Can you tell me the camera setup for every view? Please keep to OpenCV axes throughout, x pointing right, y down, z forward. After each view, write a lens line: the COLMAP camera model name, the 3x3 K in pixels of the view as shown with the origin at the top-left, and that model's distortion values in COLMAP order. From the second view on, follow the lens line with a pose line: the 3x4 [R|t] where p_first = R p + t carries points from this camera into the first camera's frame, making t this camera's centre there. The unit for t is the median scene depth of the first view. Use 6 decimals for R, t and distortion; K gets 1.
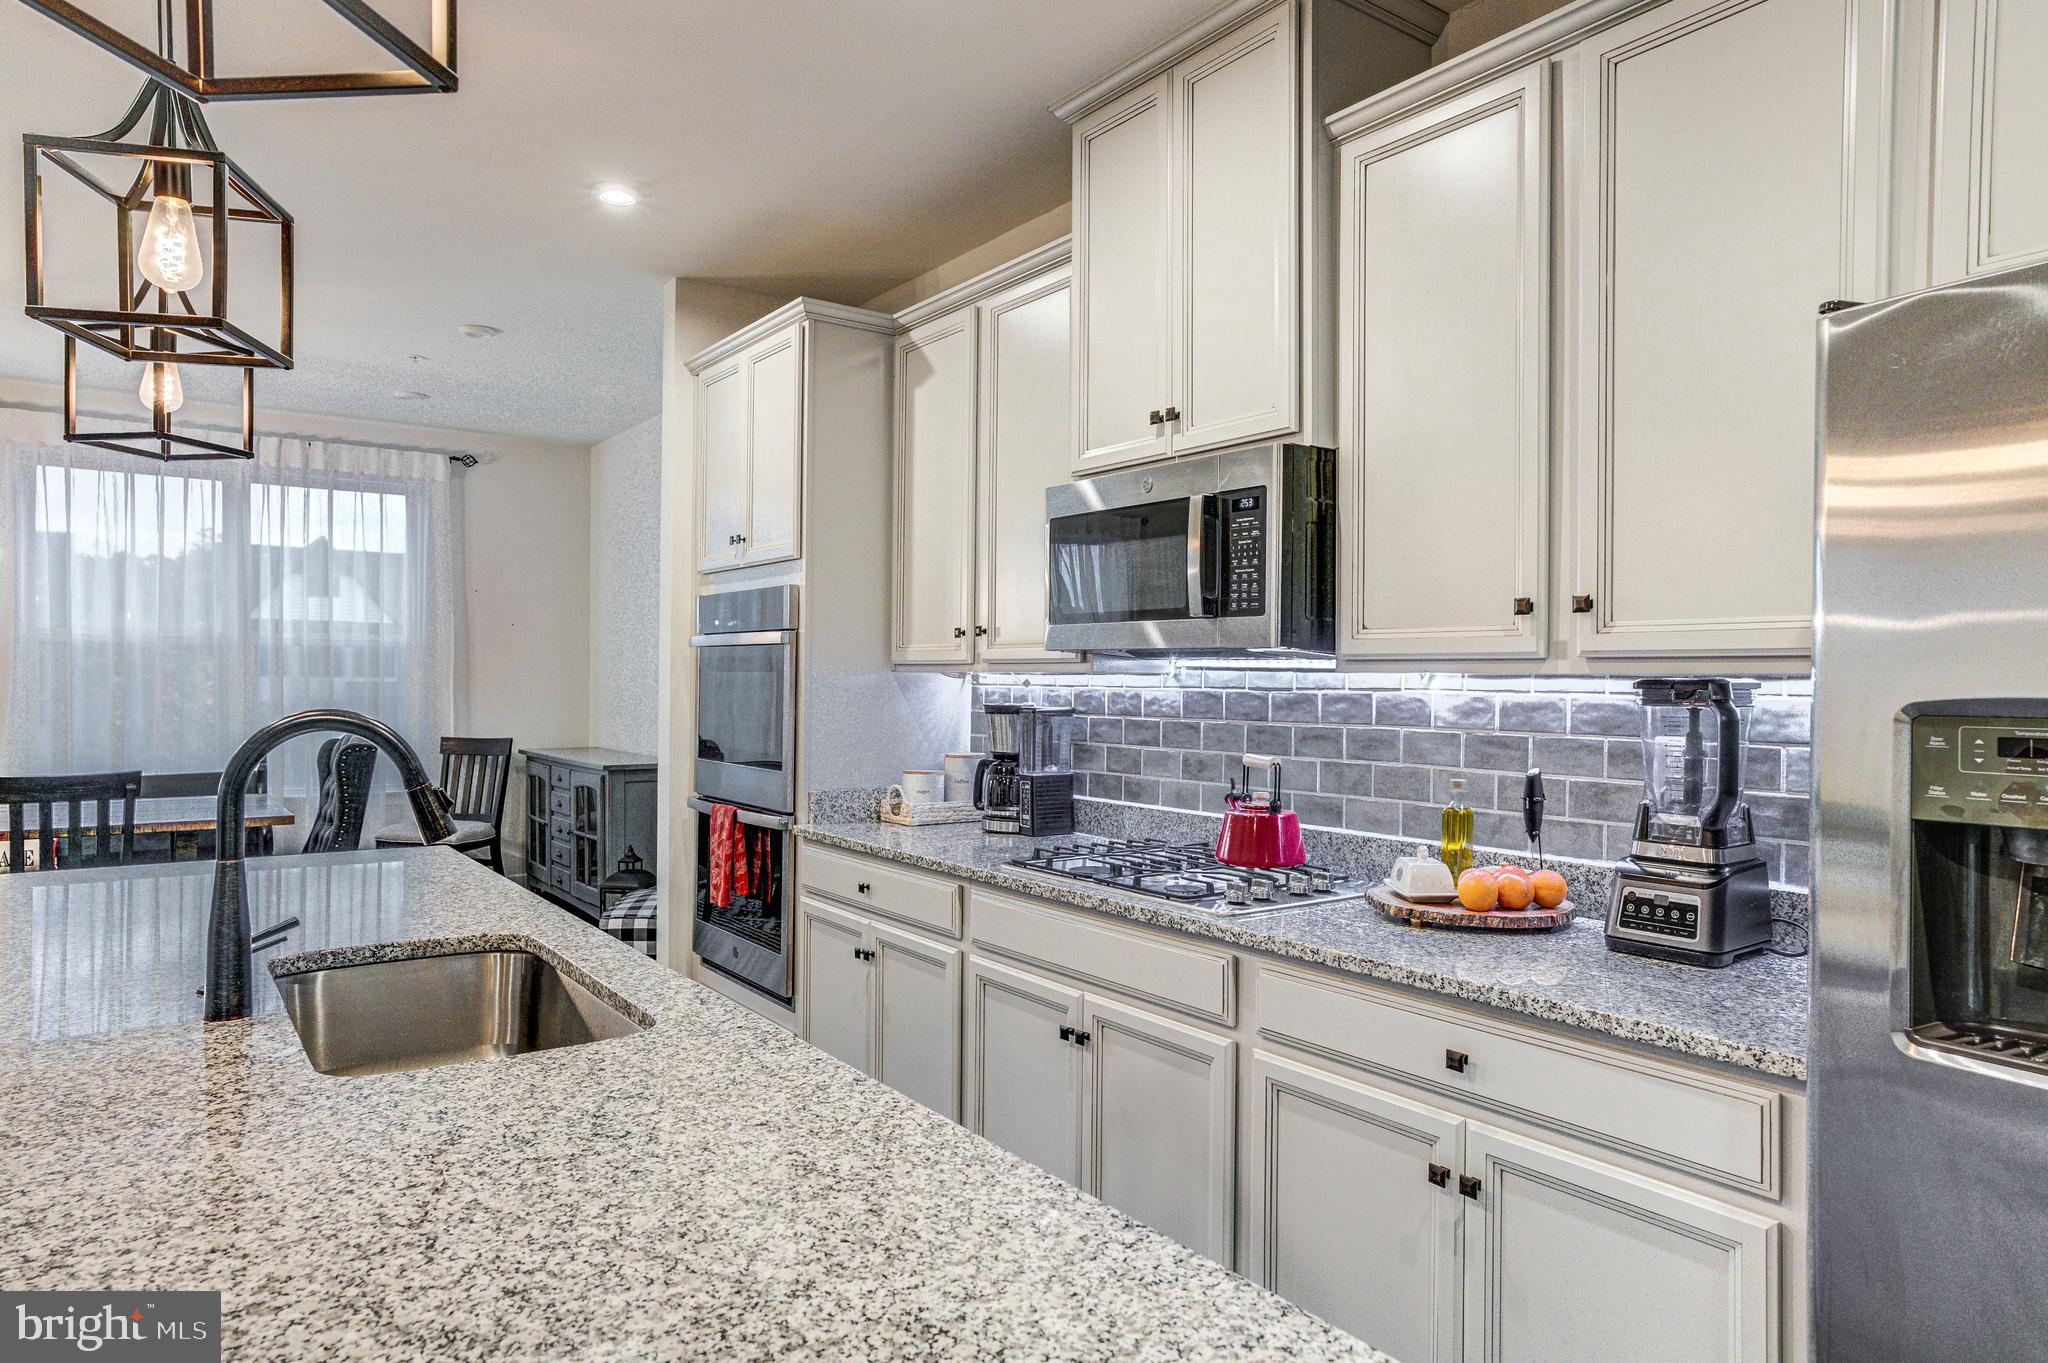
lens RADIAL K [[1255.5, 0, 1028.0], [0, 1255.5, 681.0], [0, 0, 1]] dist [-0.040933, 0.065686]
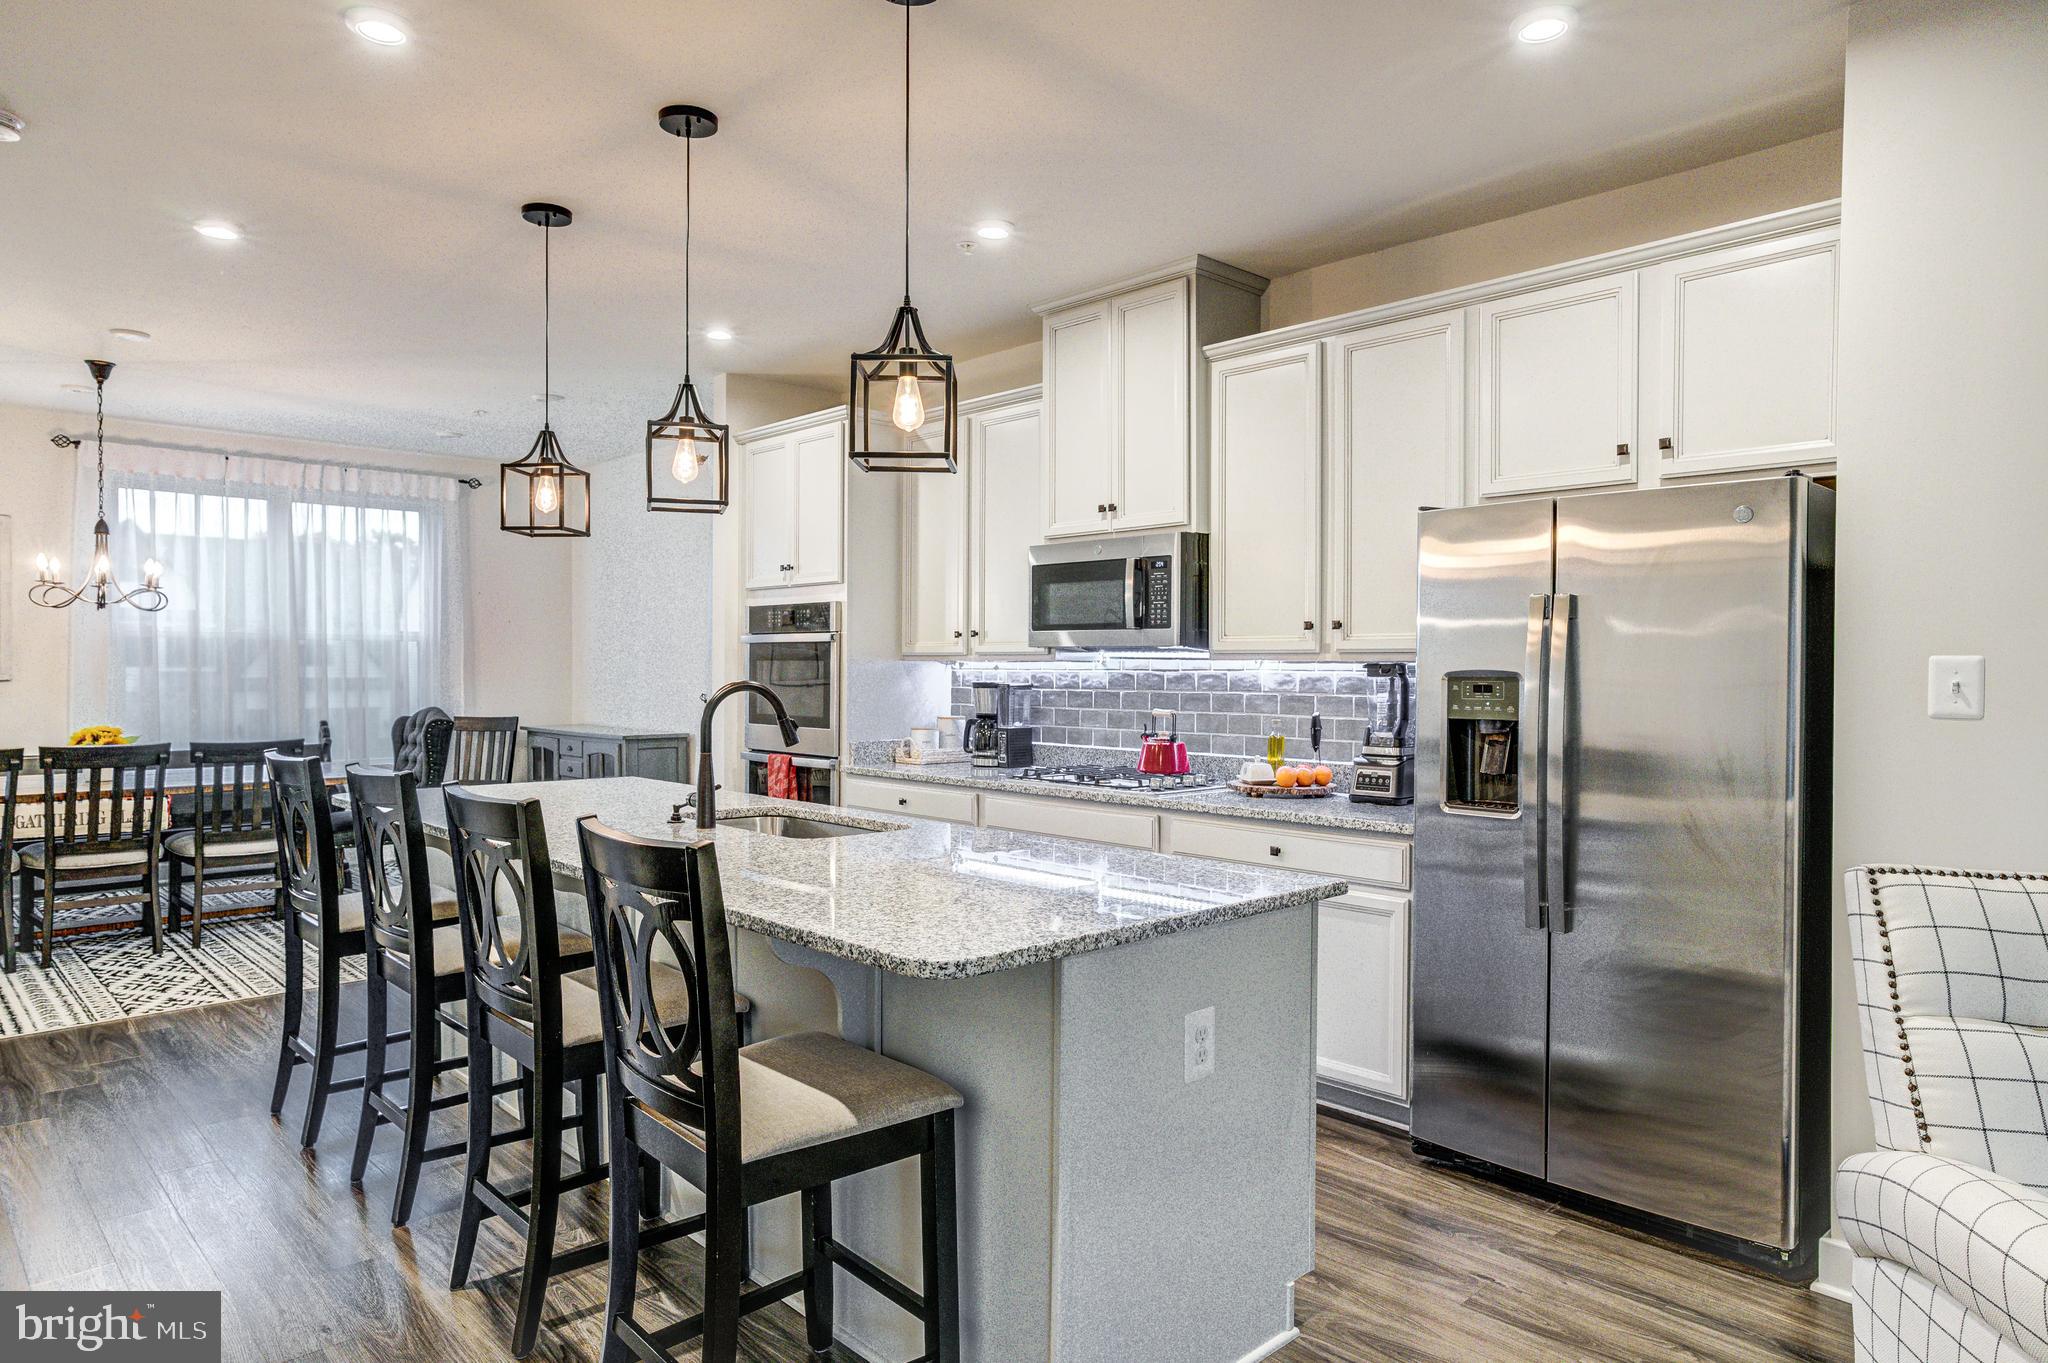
lens RADIAL K [[1266.6, 0, 1024.0], [0, 1266.6, 681.5], [0, 0, 1]] dist [-0.037057, 0.058780]
pose [[0.991941, -0.005608, 0.126577, -0.199491], [0.004279, 0.999933, 0.010772, 0.002414], [-0.126629, -0.010143, 0.991898, -0.614798]]
